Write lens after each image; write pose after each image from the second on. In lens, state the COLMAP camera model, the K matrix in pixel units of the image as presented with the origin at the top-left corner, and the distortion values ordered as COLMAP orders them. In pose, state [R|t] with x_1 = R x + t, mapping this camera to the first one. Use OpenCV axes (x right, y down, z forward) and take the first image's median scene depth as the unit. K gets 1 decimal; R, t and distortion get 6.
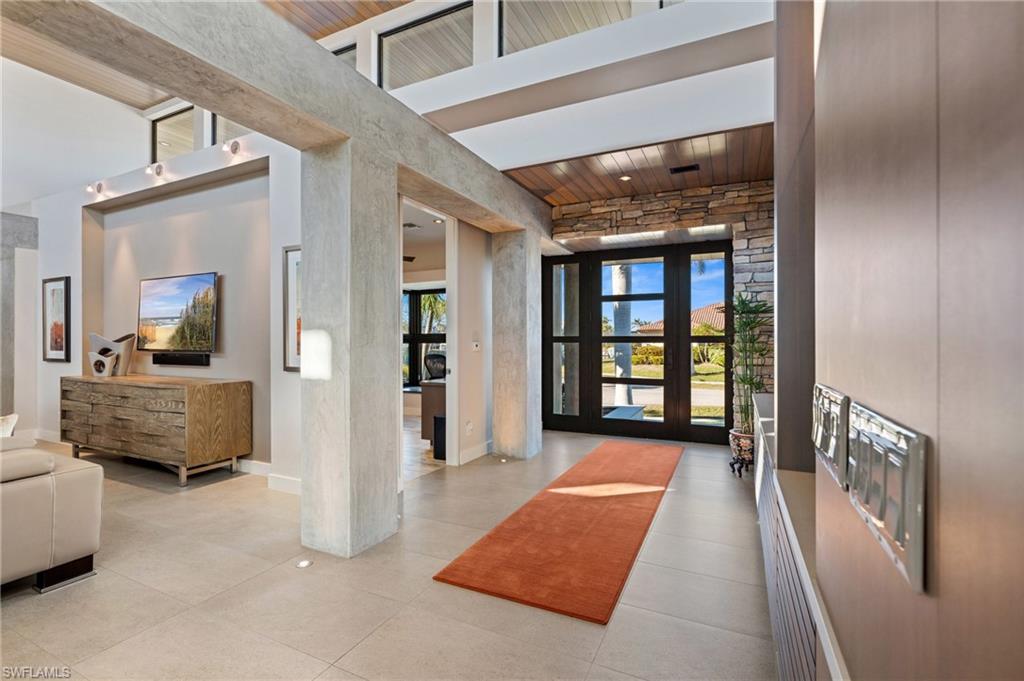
lens RADIAL K [[459.0, 0, 516.3], [0, 459.0, 338.1], [0, 0, 1]] dist [-0.003030, 0.000292]
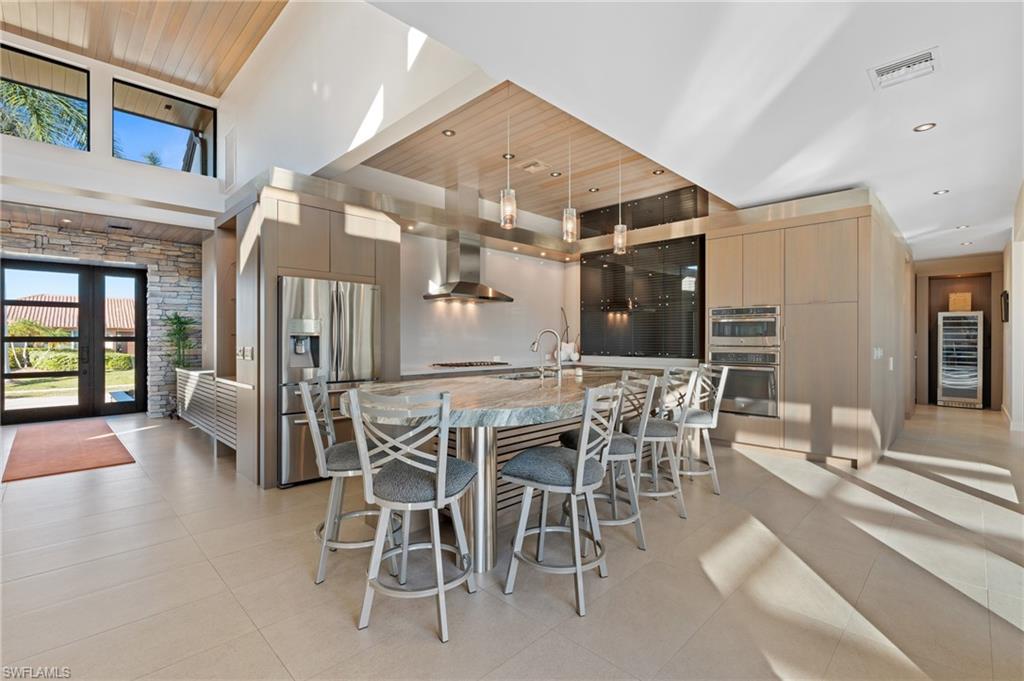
lens RADIAL K [[459.0, 0, 509.5], [0, 459.0, 342.7], [0, 0, 1]] dist [-0.003030, 0.000292]
pose [[0.339728, -0.006543, 0.940501, -0.492239], [-0.004313, 0.999954, 0.008515, -0.003498], [-0.940514, -0.006949, 0.339684, -0.579214]]
